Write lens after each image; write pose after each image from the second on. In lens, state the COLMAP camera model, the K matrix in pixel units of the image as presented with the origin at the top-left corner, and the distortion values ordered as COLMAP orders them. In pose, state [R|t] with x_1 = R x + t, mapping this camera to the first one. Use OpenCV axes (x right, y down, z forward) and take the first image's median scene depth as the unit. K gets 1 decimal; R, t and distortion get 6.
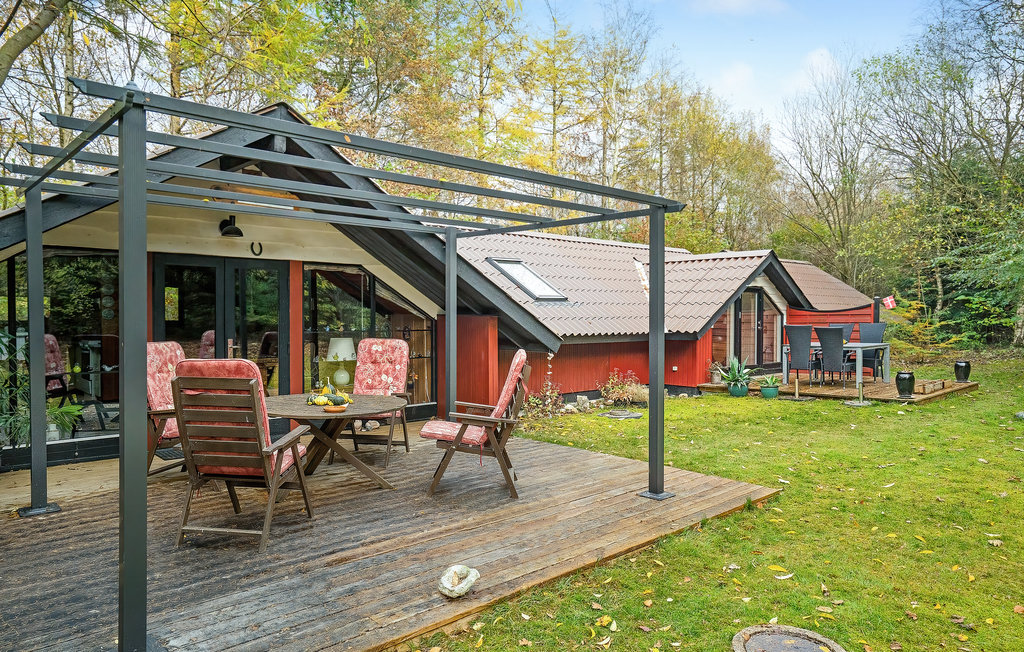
lens RADIAL K [[693.9, 0, 513.1], [0, 693.9, 326.5], [0, 0, 1]] dist [0.048710, -0.002307]
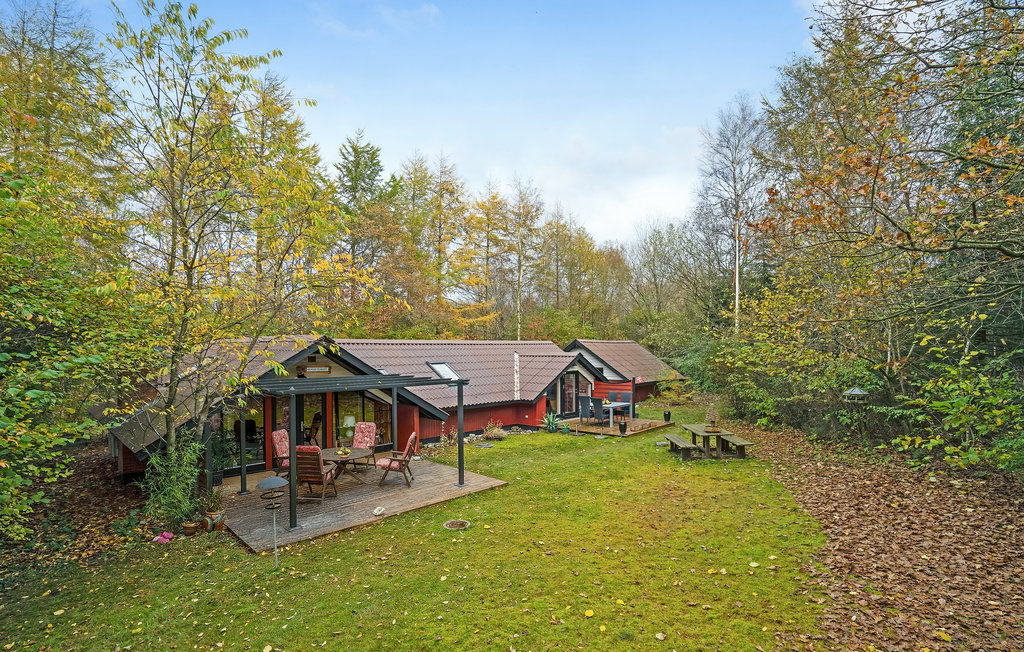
lens RADIAL K [[512.3, 0, 512.9], [0, 512.3, 351.1], [0, 0, 1]] dist [-0.002603, 0.000197]
pose [[0.998584, -0.000876, 0.053195, 0.243036], [0.001245, 0.999975, -0.006905, -0.226525], [-0.053188, 0.006962, 0.998560, -0.859963]]
